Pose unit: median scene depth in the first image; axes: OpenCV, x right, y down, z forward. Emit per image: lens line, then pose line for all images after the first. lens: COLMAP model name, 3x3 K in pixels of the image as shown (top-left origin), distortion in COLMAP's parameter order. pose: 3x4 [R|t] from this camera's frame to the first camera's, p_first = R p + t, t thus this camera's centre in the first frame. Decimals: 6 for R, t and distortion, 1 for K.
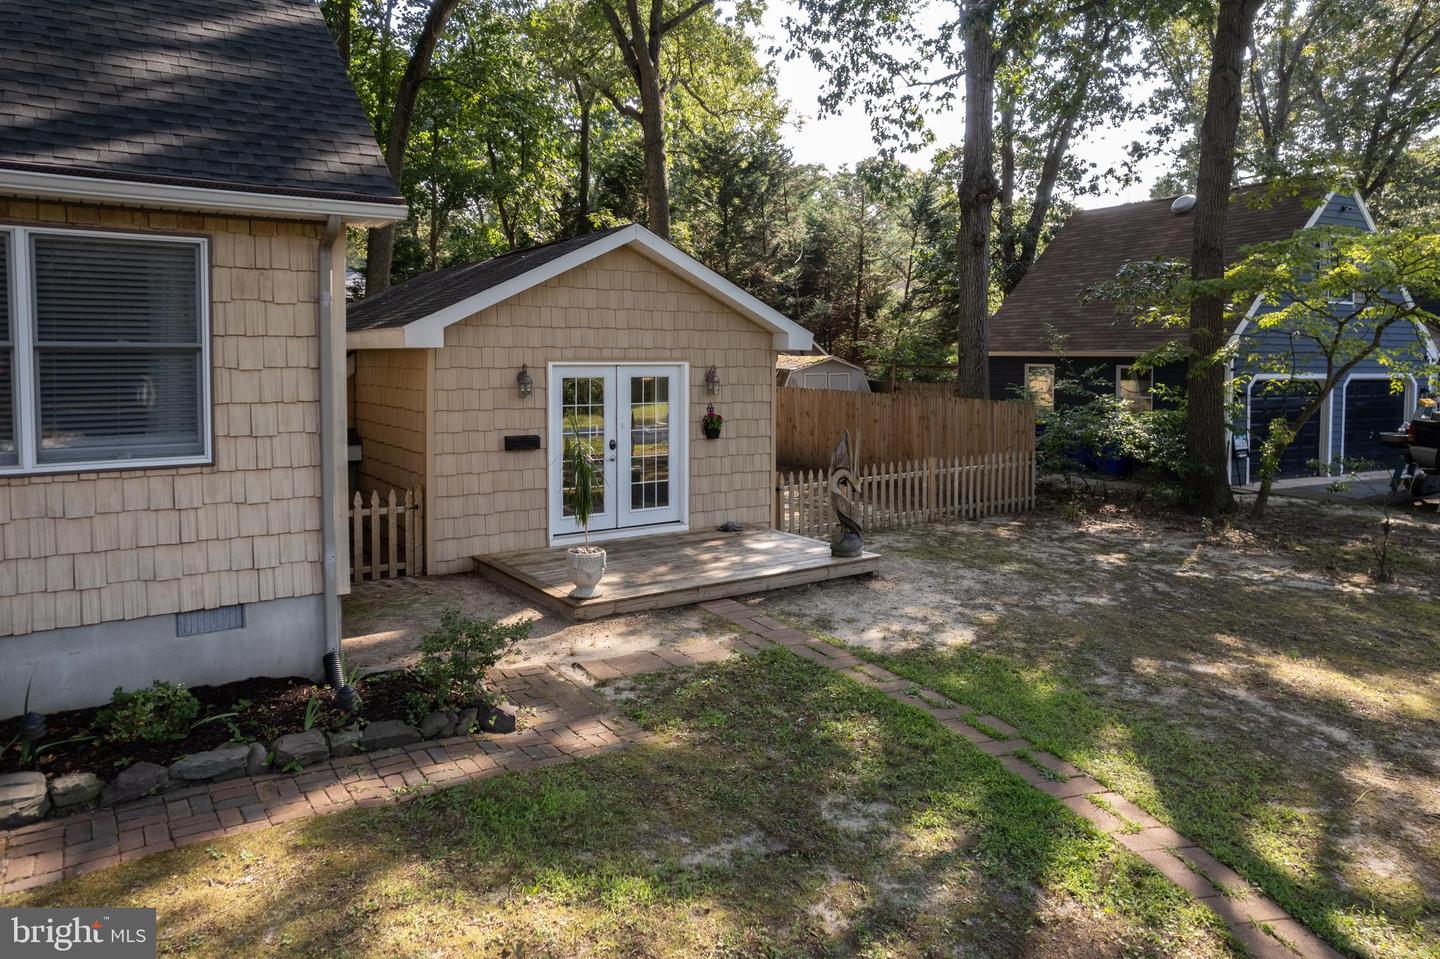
lens RADIAL K [[876.9, 0, 720.2], [0, 876.9, 423.2], [0, 0, 1]] dist [0.001875, 0.000395]
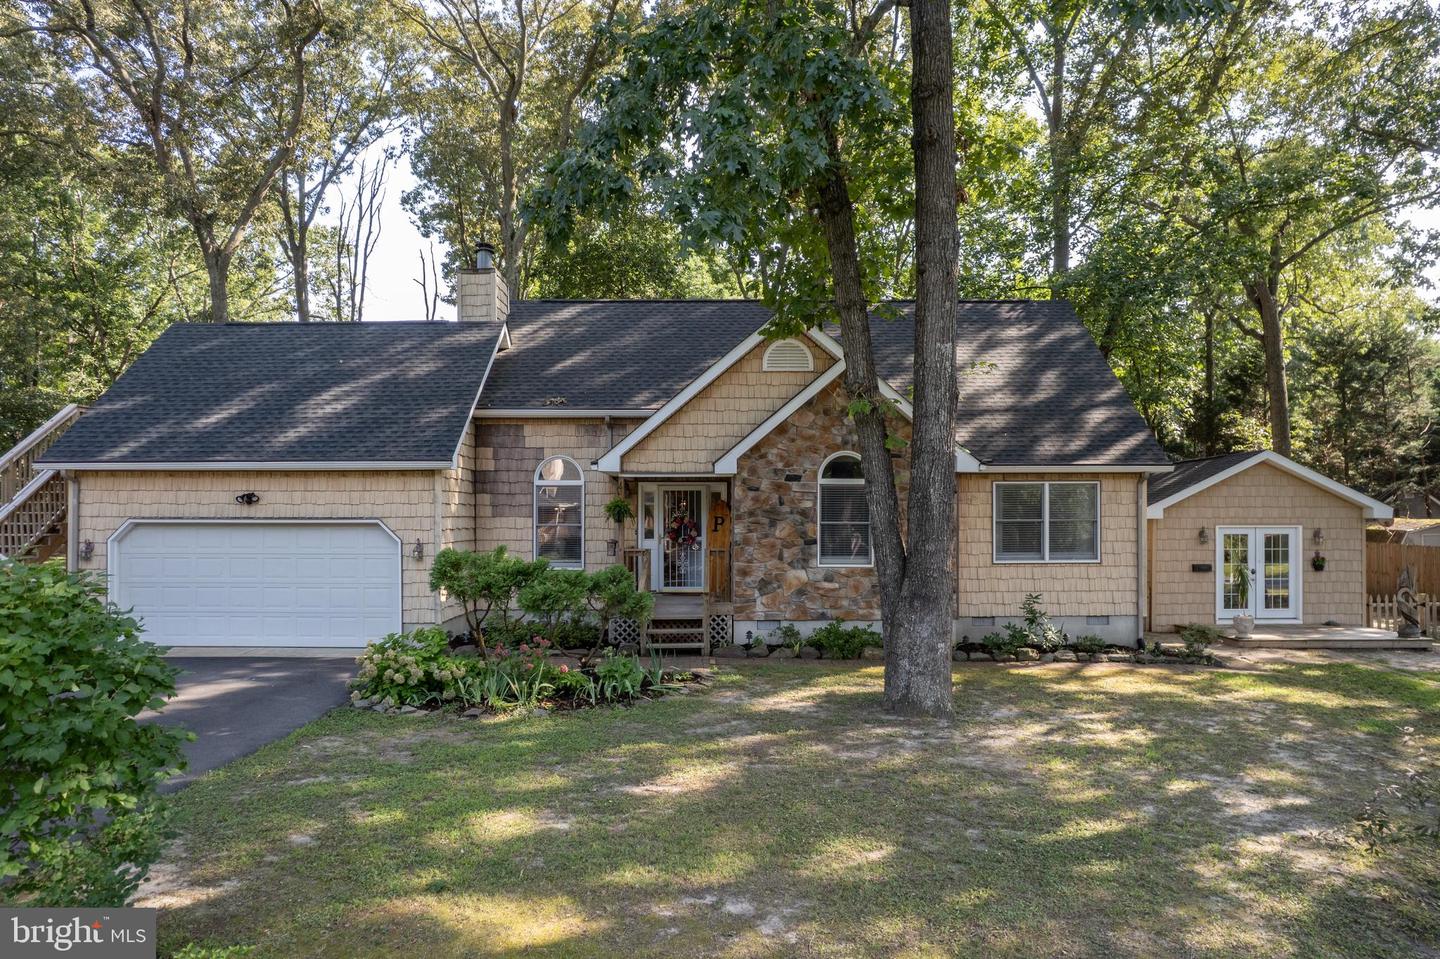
lens RADIAL K [[931.2, 0, 746.0], [0, 931.2, 503.3], [0, 0, 1]] dist [-0.007727, 0.001645]
pose [[0.831337, -0.016216, -0.555532, 0.041166], [-0.035288, 0.996017, -0.081882, 0.043307], [0.554647, 0.087675, 0.827454, -0.648471]]
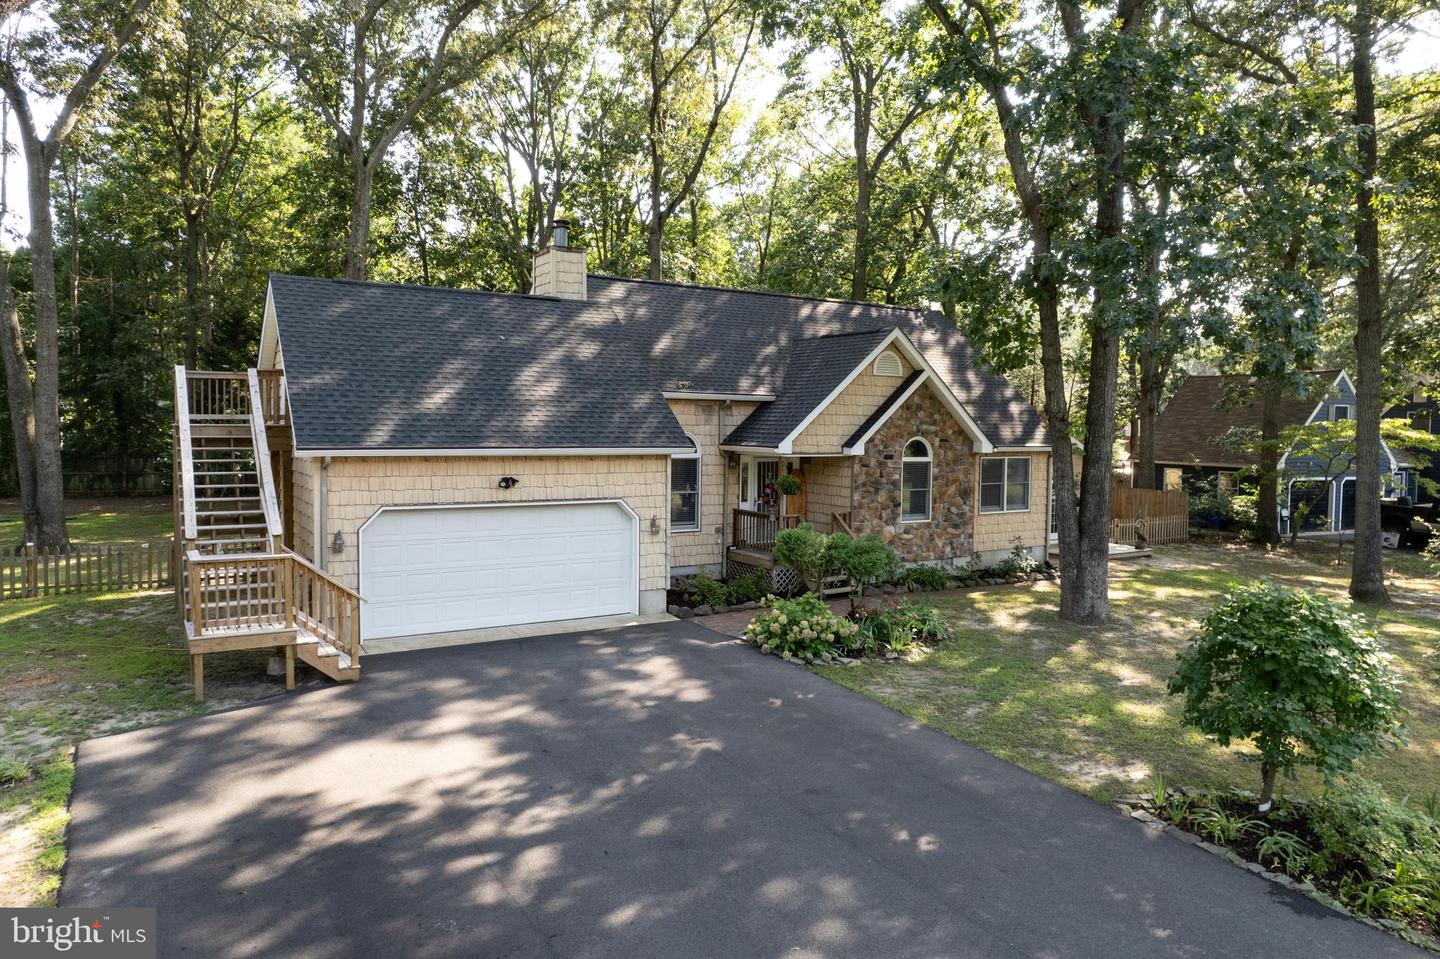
lens RADIAL K [[931.2, 0, 746.0], [0, 931.2, 503.3], [0, 0, 1]] dist [-0.007727, 0.001645]
pose [[0.999942, 0.009405, -0.005212, -0.592388], [-0.009358, 0.999916, 0.008988, -0.006079], [0.005296, -0.008938, 0.999946, -1.066949]]
